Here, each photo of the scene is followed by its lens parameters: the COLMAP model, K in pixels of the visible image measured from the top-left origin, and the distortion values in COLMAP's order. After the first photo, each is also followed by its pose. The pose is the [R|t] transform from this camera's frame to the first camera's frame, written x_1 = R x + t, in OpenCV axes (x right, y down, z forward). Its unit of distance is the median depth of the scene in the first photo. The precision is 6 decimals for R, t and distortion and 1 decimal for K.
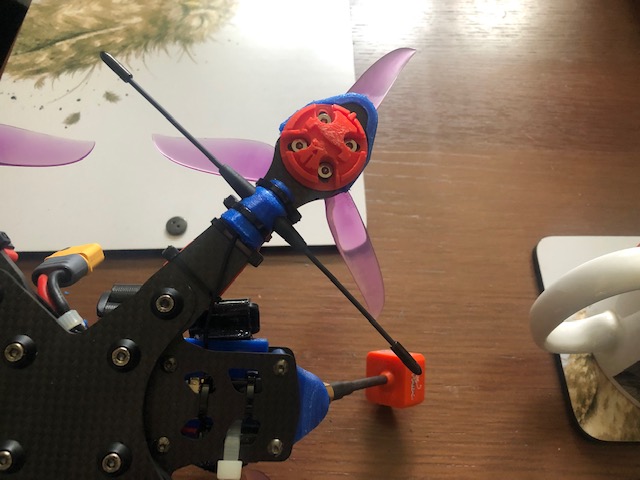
lens RADIAL K [[500.0, 0, 320.0], [0, 500.0, 240.0], [0, 0, 1]] dist [-0.007072, -0.002204]
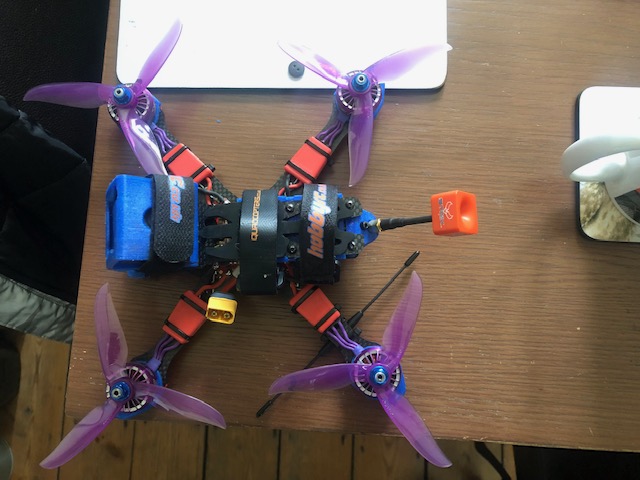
lens RADIAL K [[500.0, 0, 320.0], [0, 500.0, 240.0], [0, 0, 1]] dist [-0.007072, -0.002204]
pose [[0.998694, 0.041785, -0.029403, -0.197305], [-0.026962, 0.919826, 0.391399, -0.145200], [0.043400, -0.390095, 0.919751, -0.380168]]
